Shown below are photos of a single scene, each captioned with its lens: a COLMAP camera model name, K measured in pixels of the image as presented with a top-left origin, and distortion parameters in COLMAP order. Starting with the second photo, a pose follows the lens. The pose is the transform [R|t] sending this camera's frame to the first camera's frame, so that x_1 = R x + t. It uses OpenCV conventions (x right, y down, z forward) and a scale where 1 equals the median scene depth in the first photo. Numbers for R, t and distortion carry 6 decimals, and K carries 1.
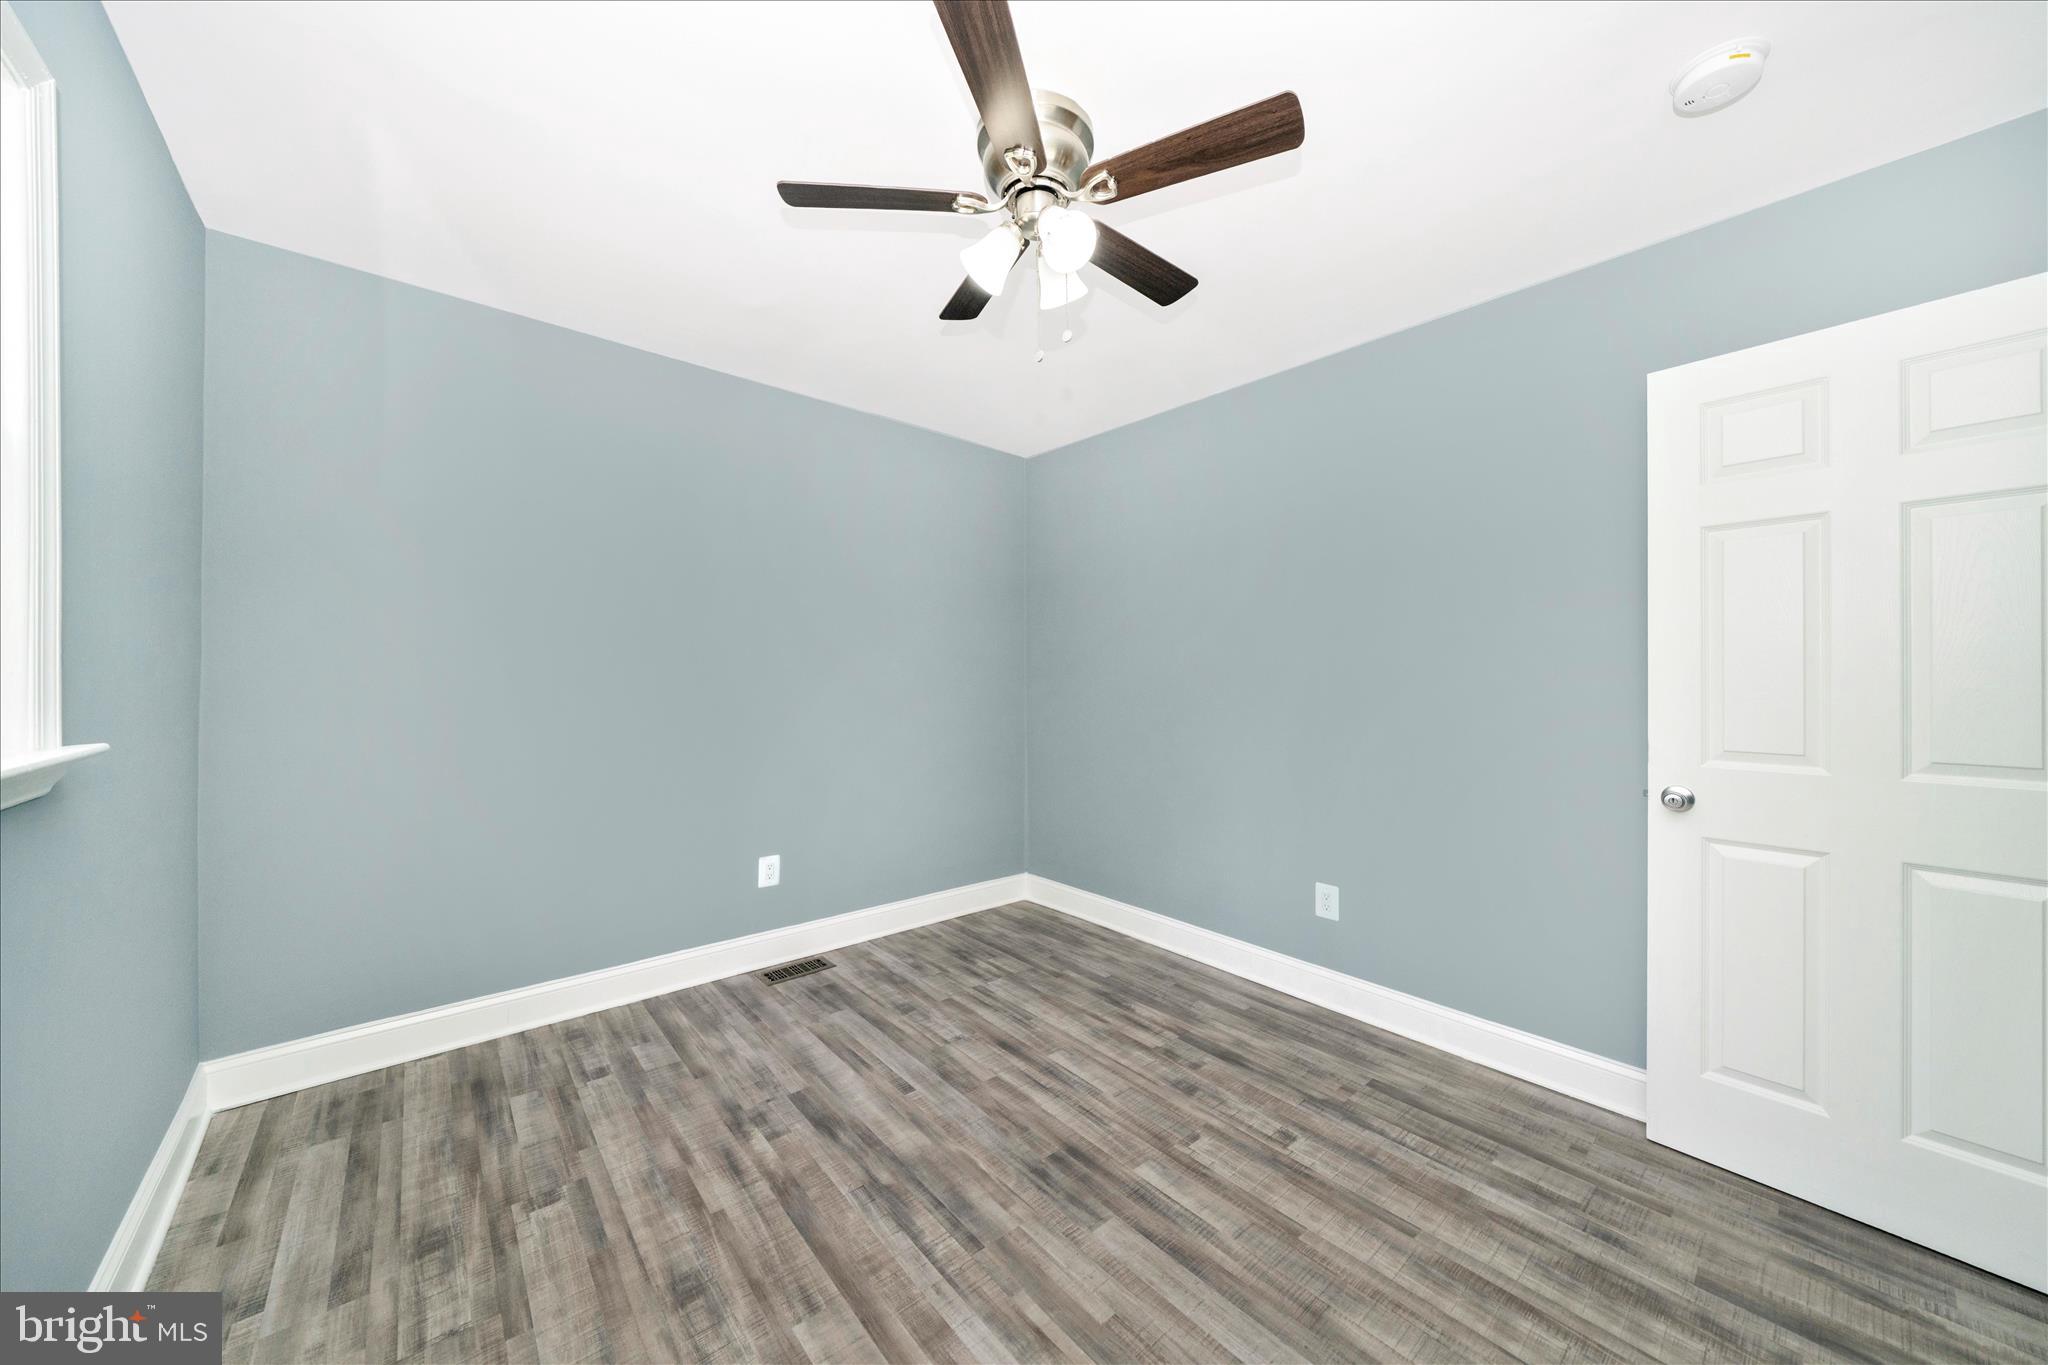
lens RADIAL K [[709.0, 0, 1027.4], [0, 709.0, 677.6], [0, 0, 1]] dist [-0.011645, -0.000670]
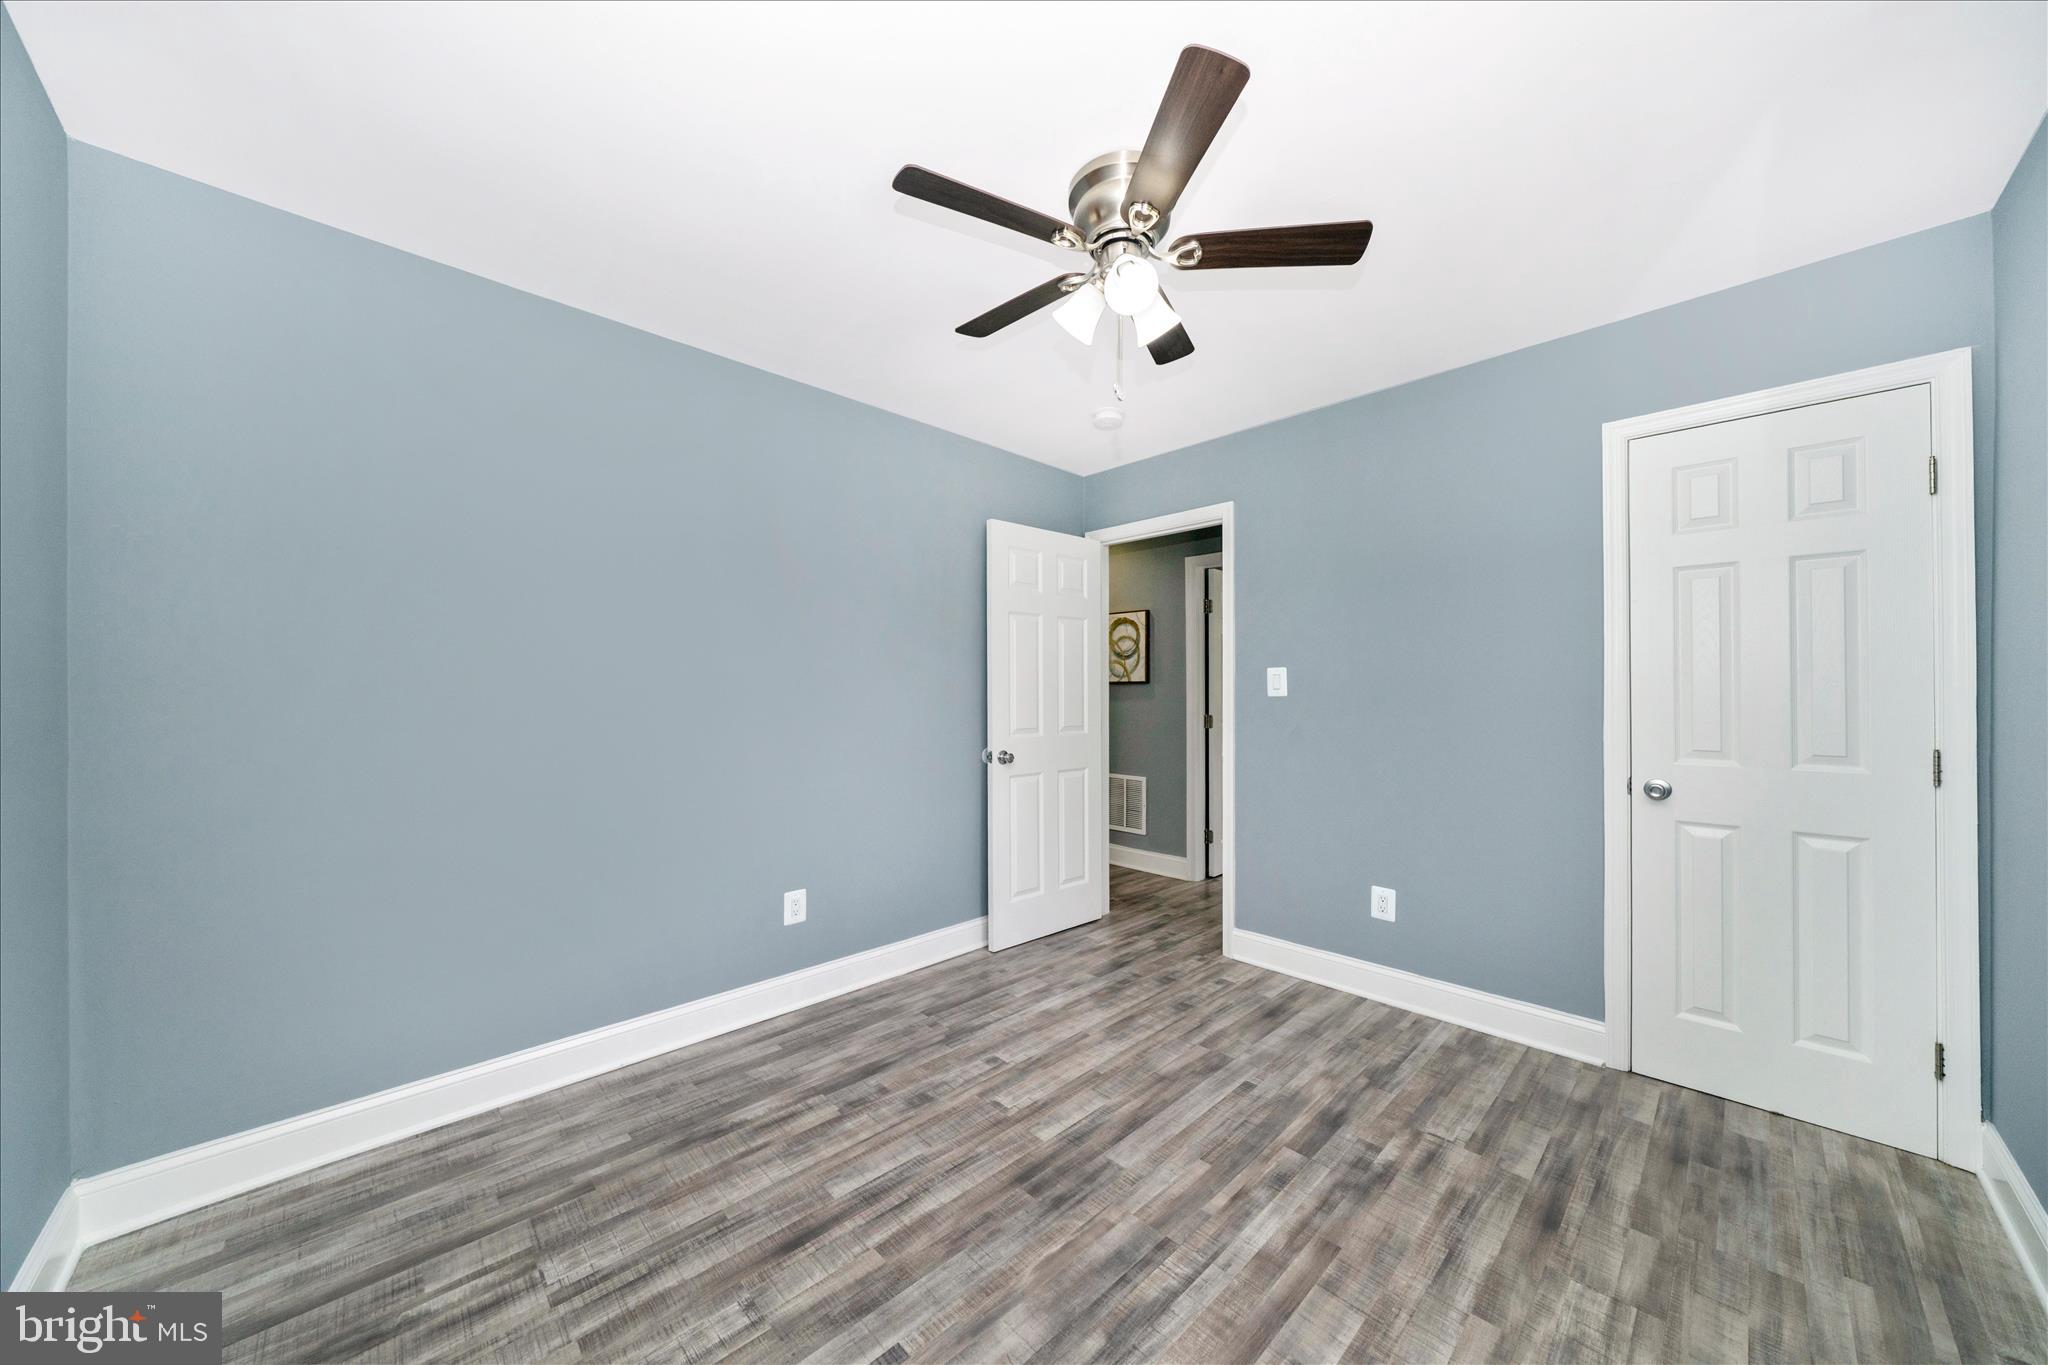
lens RADIAL K [[709.0, 0, 1016.5], [0, 709.0, 680.9], [0, 0, 1]] dist [-0.011645, -0.000670]
pose [[-0.048733, 0.003083, 0.998807, -0.824119], [0.002373, 0.999993, -0.002971, -0.013223], [-0.998809, 0.002226, -0.048740, 0.952749]]
